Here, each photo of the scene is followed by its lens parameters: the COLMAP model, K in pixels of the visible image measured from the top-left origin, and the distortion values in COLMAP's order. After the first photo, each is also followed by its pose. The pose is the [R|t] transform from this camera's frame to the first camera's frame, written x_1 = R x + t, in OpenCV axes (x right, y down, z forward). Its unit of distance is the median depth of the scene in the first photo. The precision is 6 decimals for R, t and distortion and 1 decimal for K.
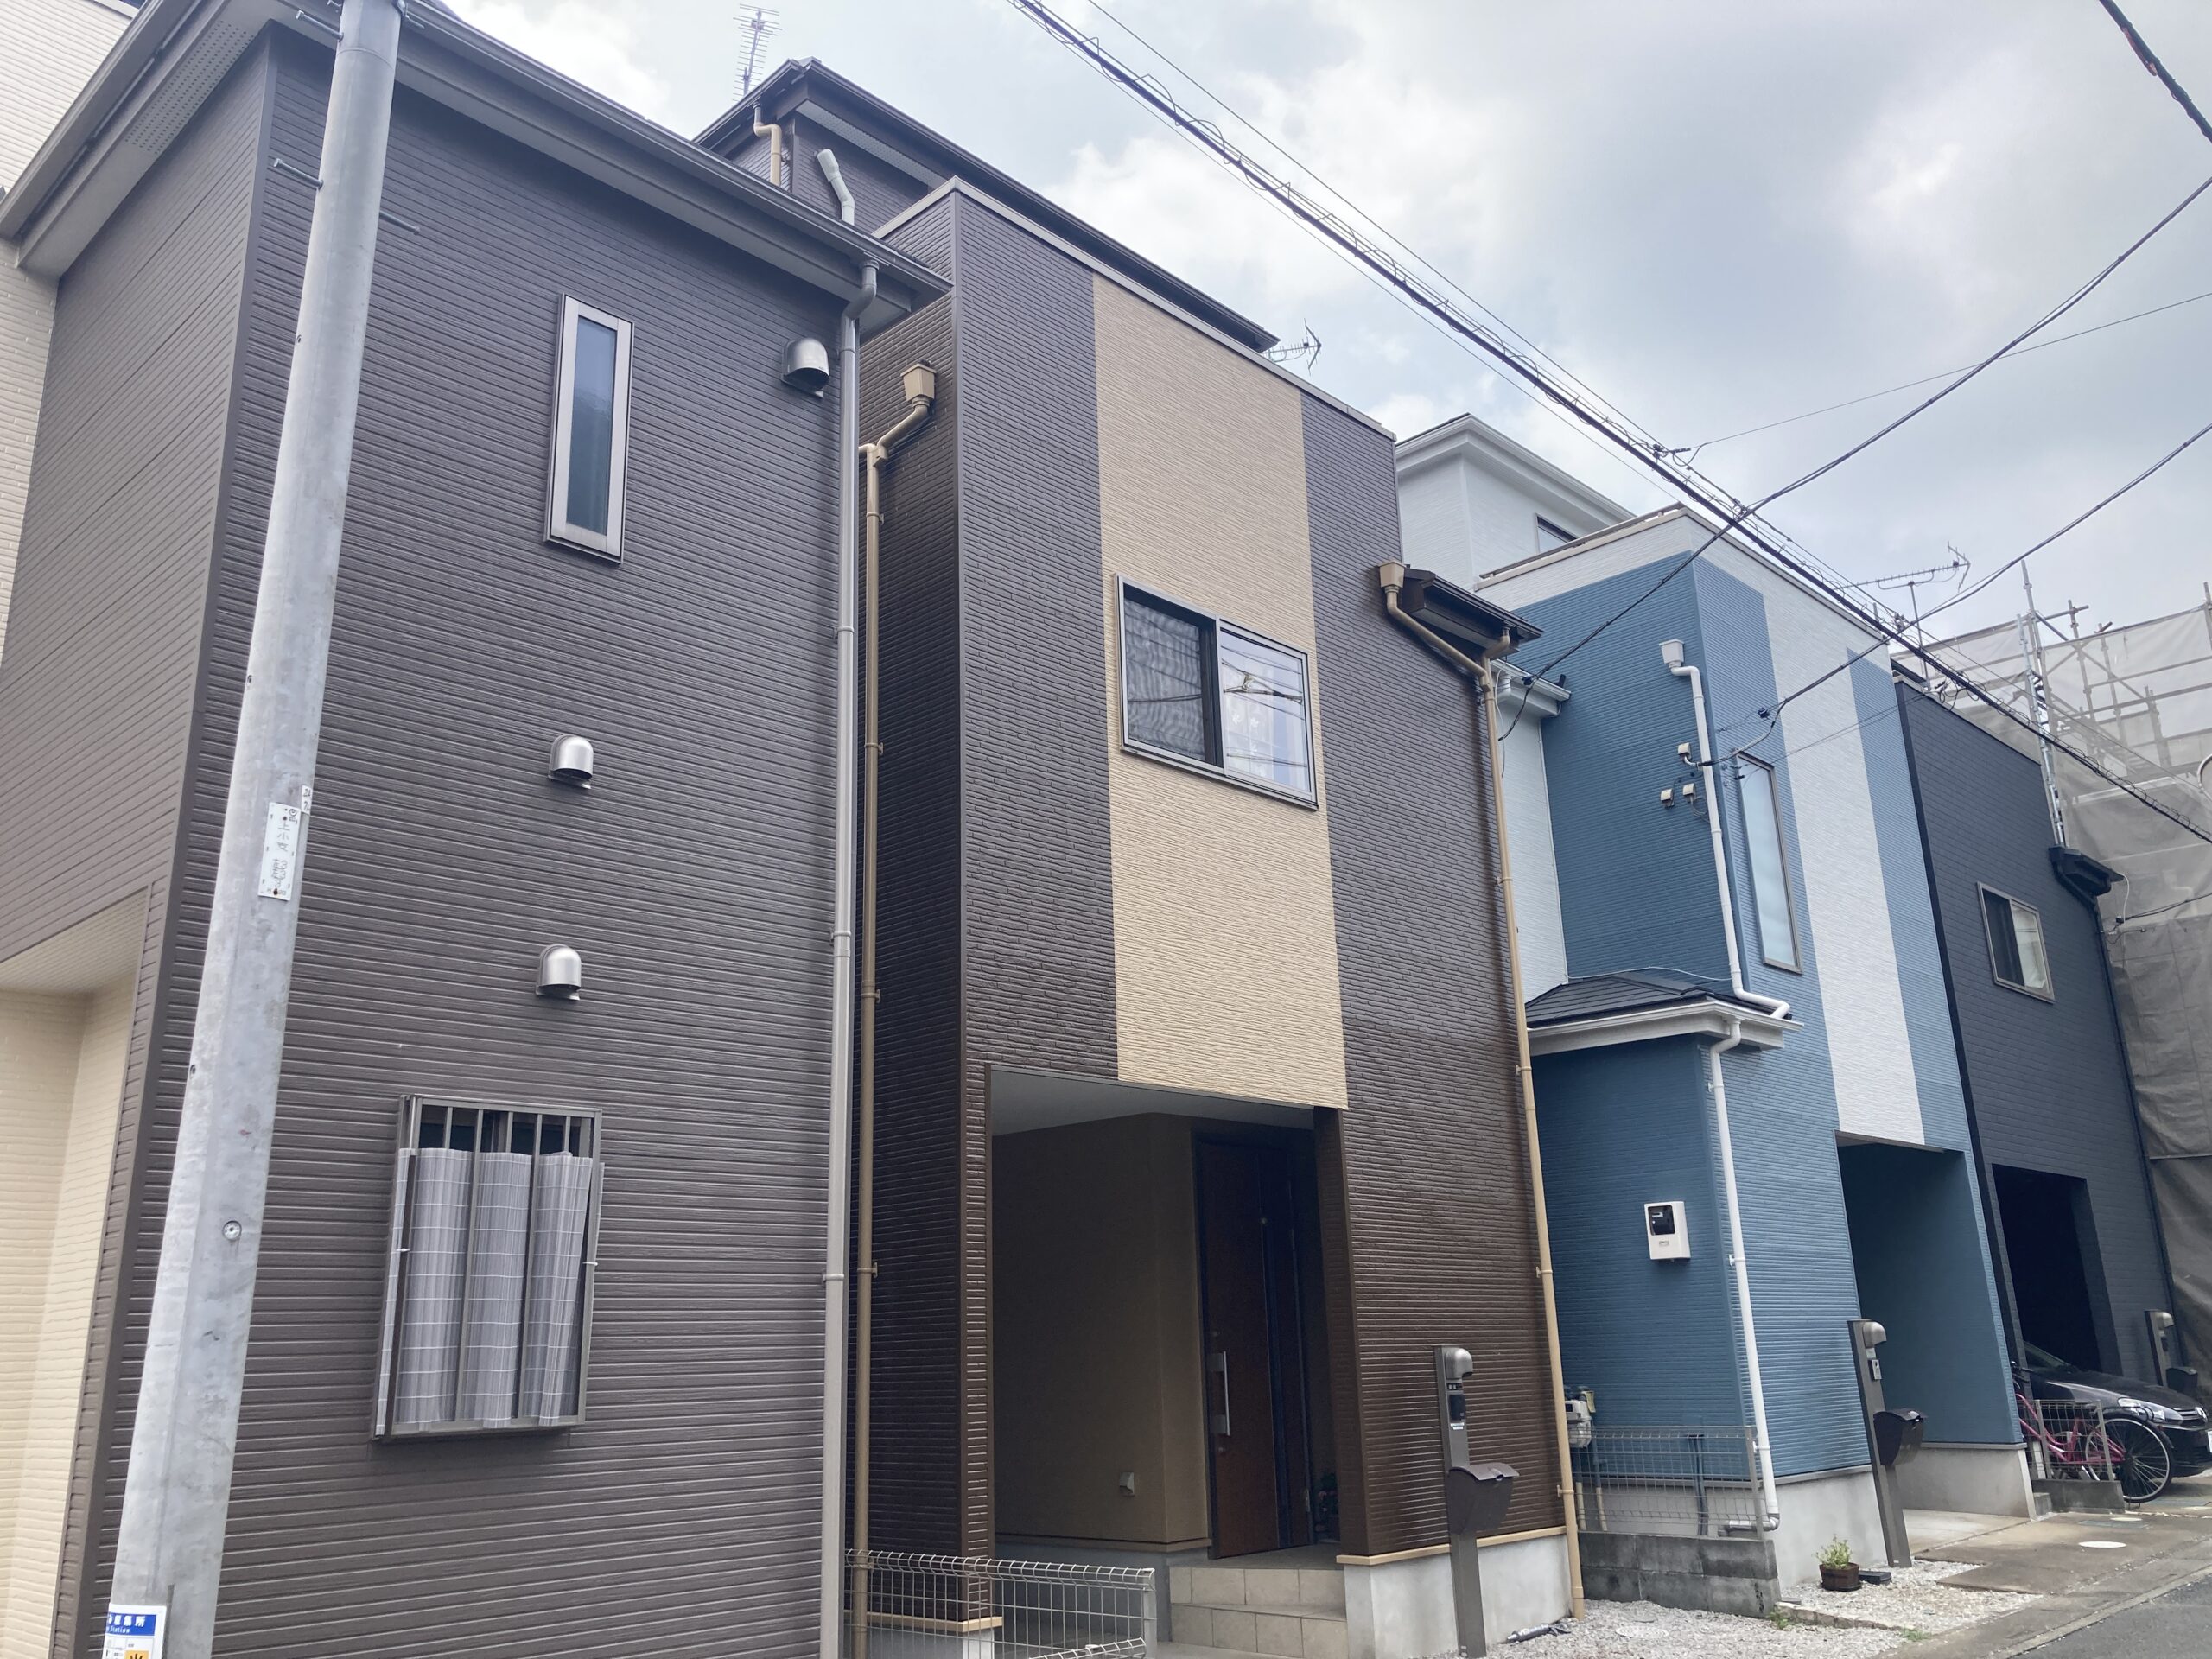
lens RADIAL K [[1812.2, 0, 1104.9], [0, 1812.2, 816.1], [0, 0, 1]] dist [0.052023, -0.058800]
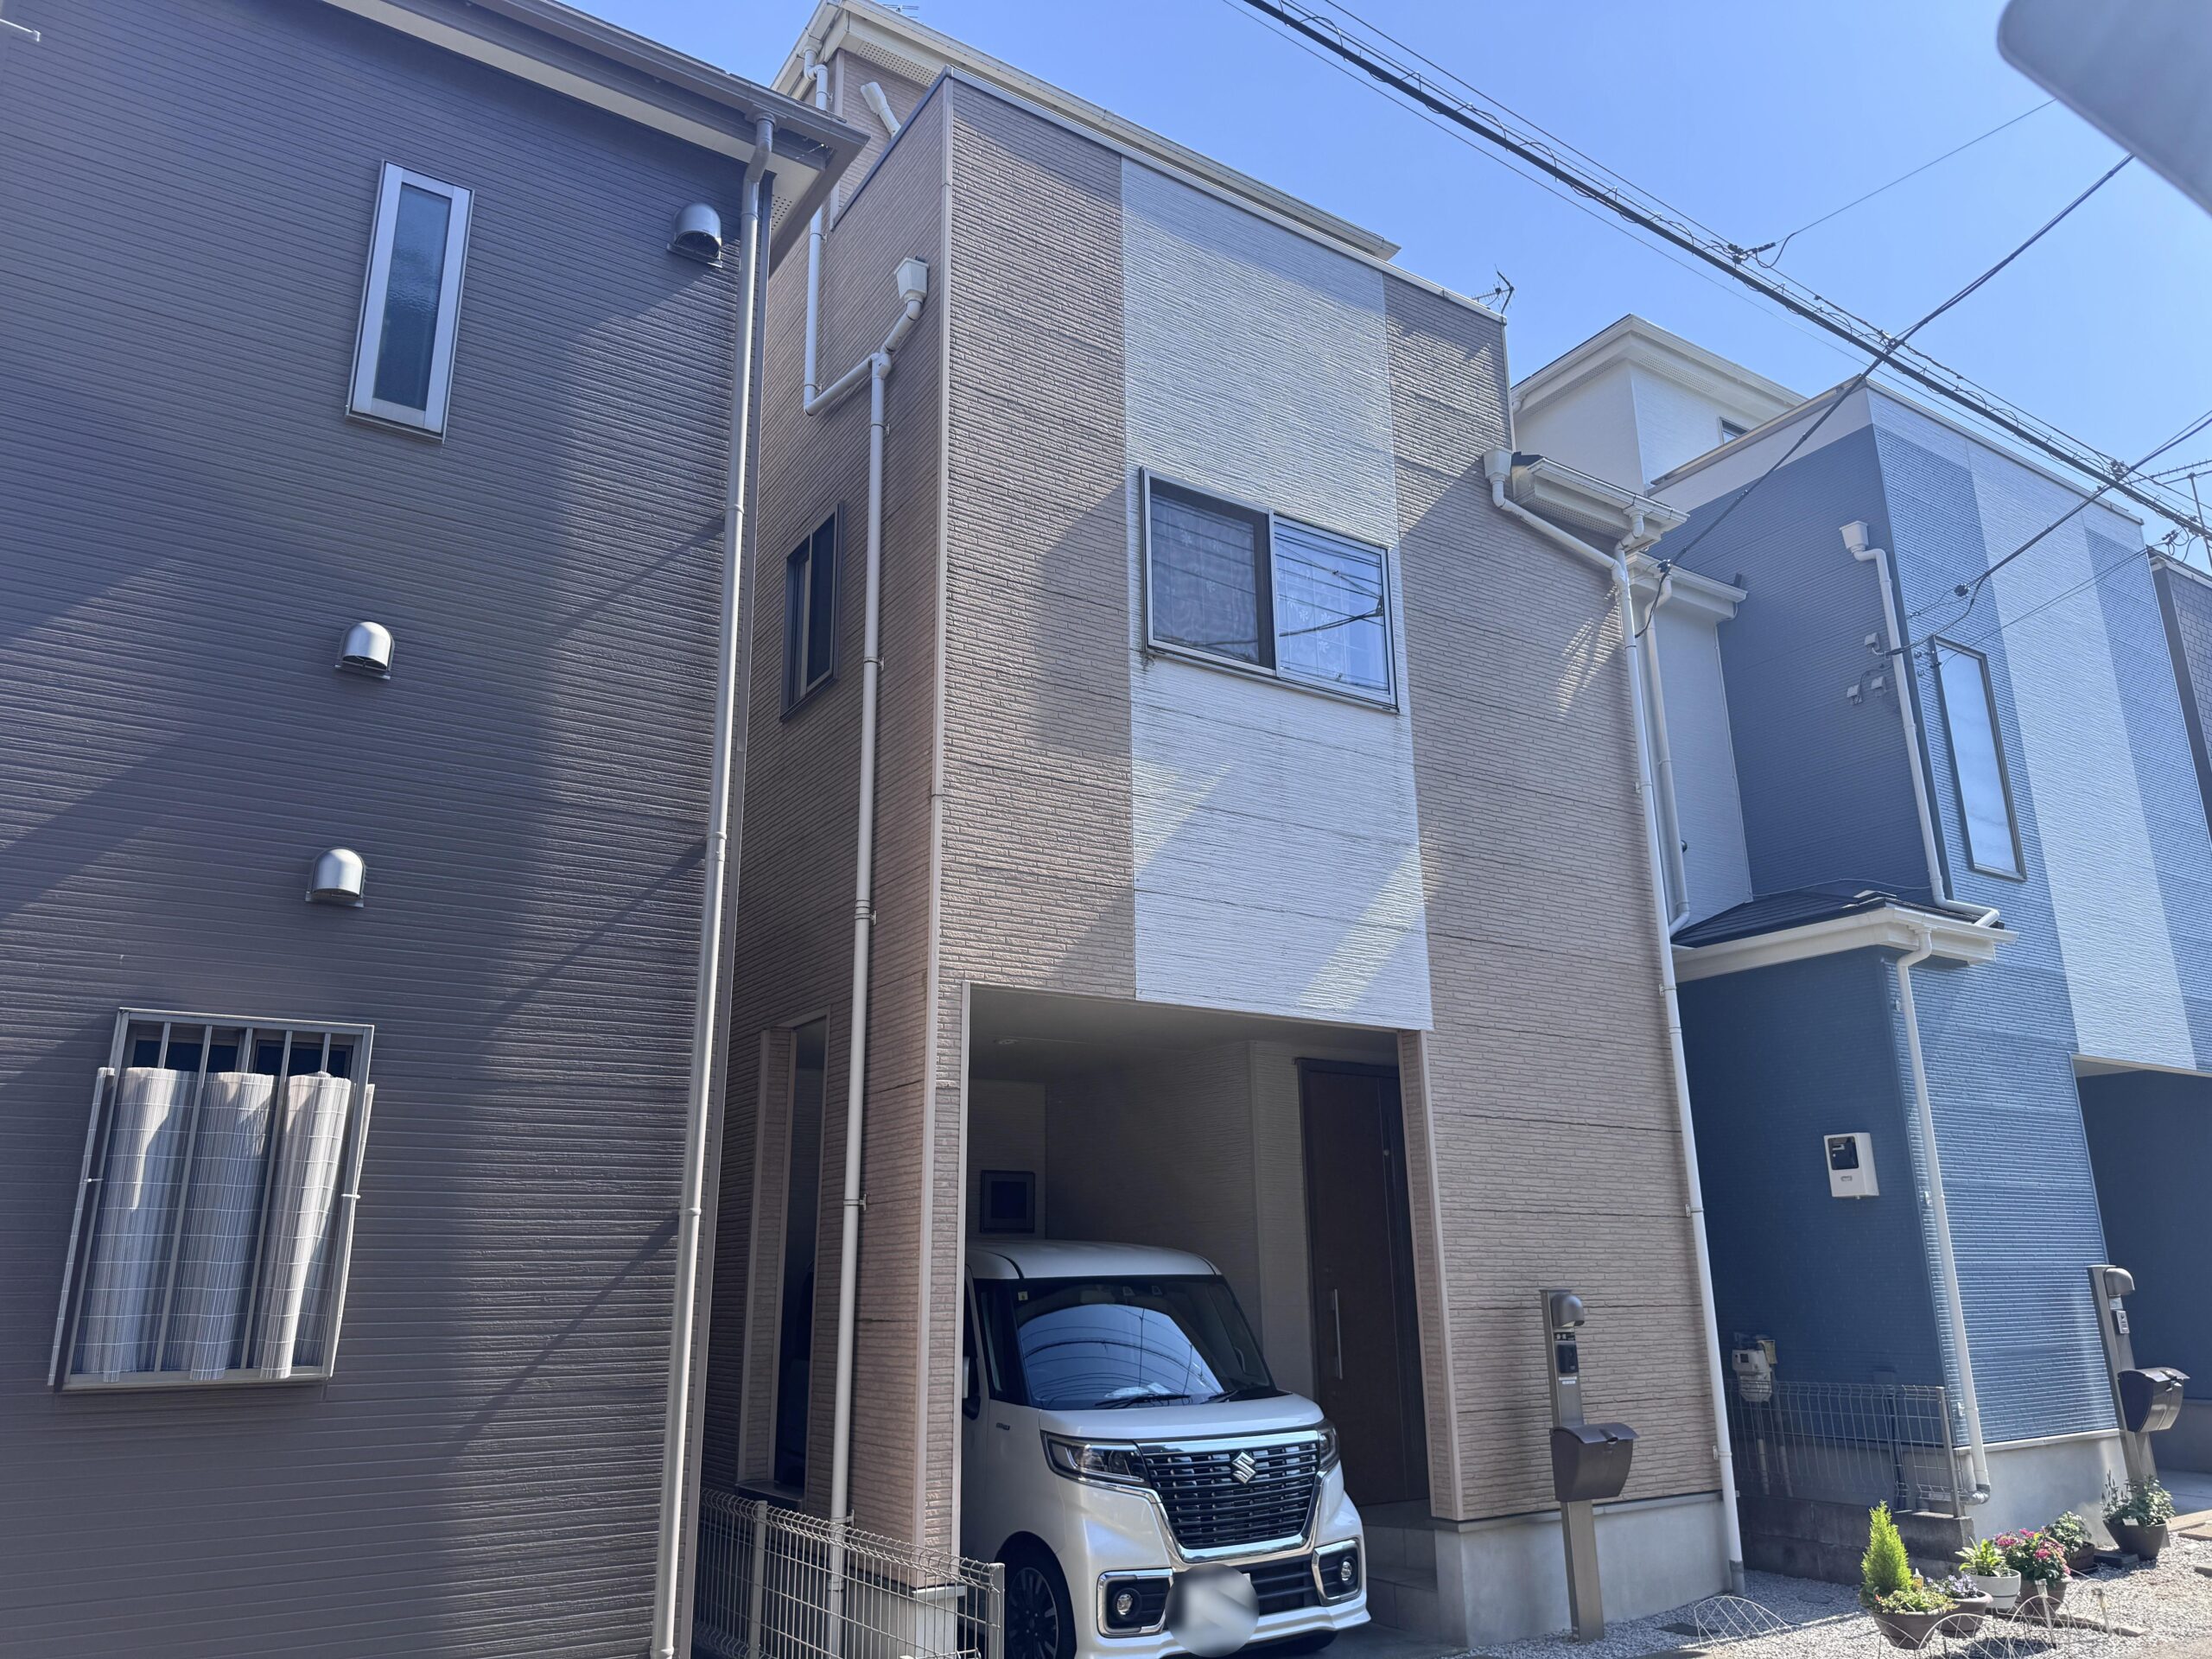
lens RADIAL K [[1559.4, 0, 1111.5], [0, 1559.4, 828.1], [0, 0, 1]] dist [0.039372, -0.039271]
pose [[0.974553, -0.046212, -0.219341, 0.146965], [0.048501, 0.998810, 0.005059, 0.044581], [0.218846, -0.015568, 0.975635, 0.187650]]
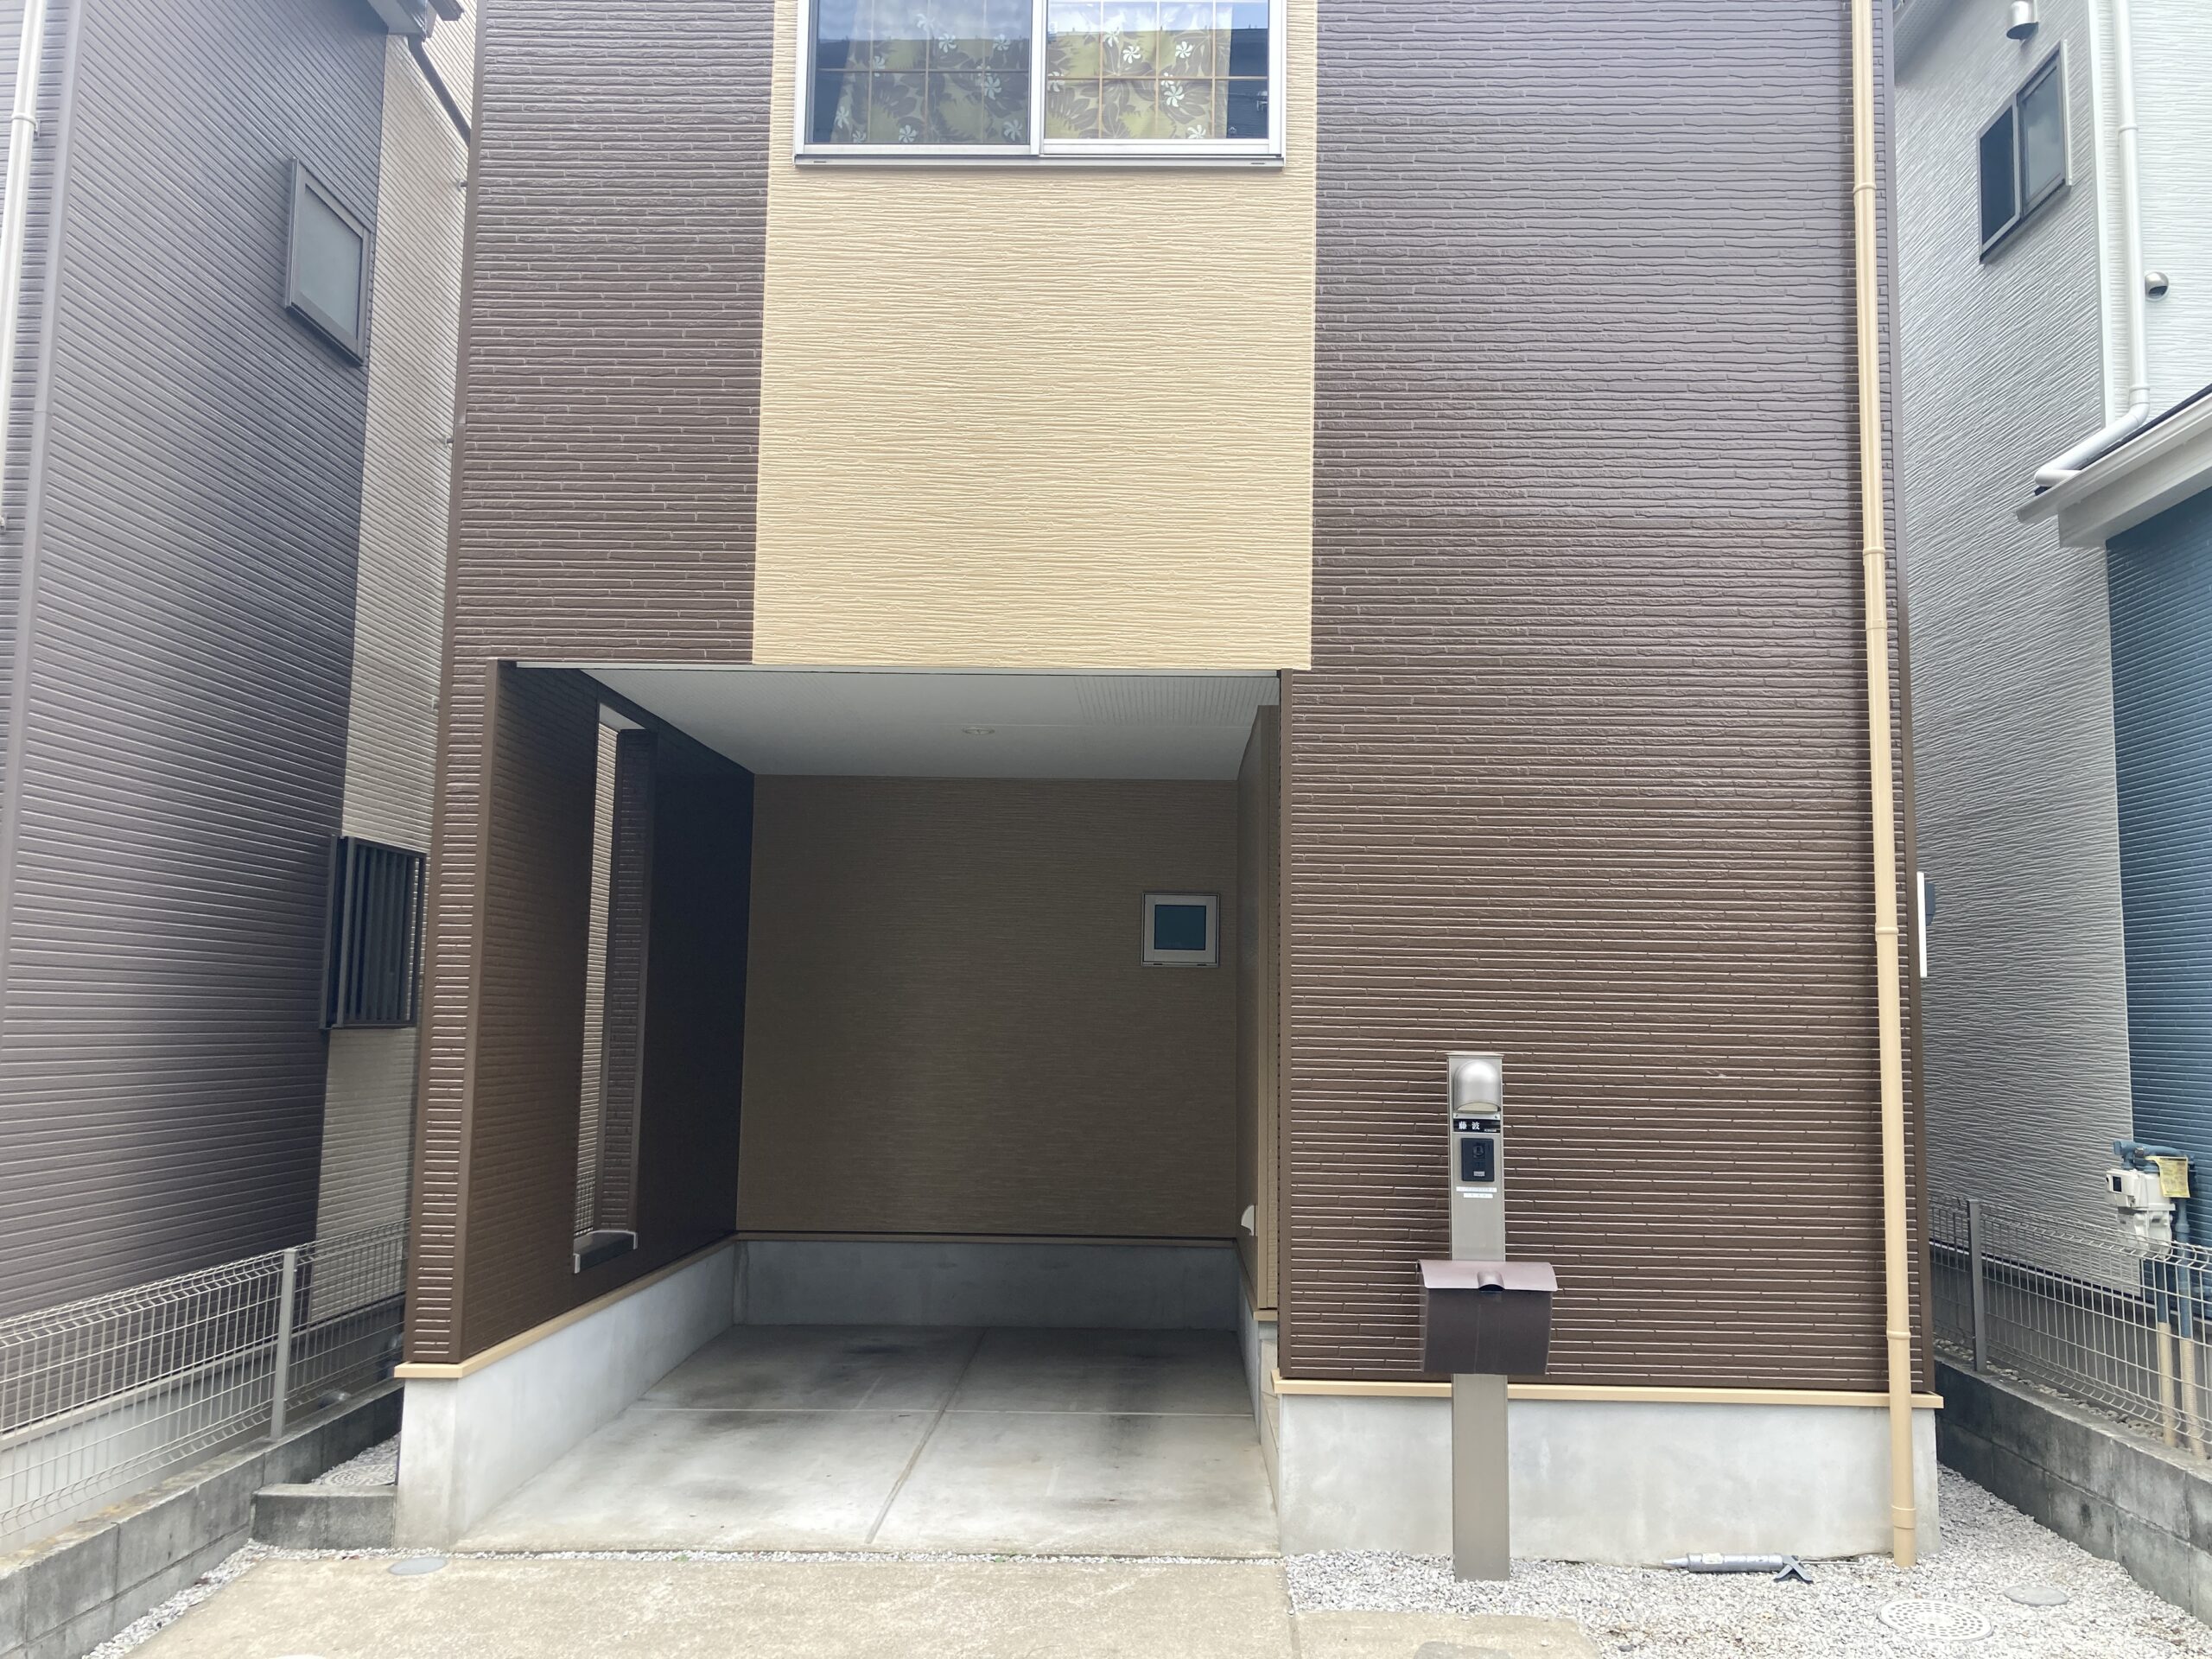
lens RADIAL K [[1812.2, 0, 1107.2], [0, 1812.2, 826.7], [0, 0, 1]] dist [0.052023, -0.058800]
pose [[0.676394, -0.042135, -0.735334, 0.505960], [0.177551, 0.978248, 0.107265, 0.132385], [0.714820, -0.203113, 0.669162, 0.525916]]
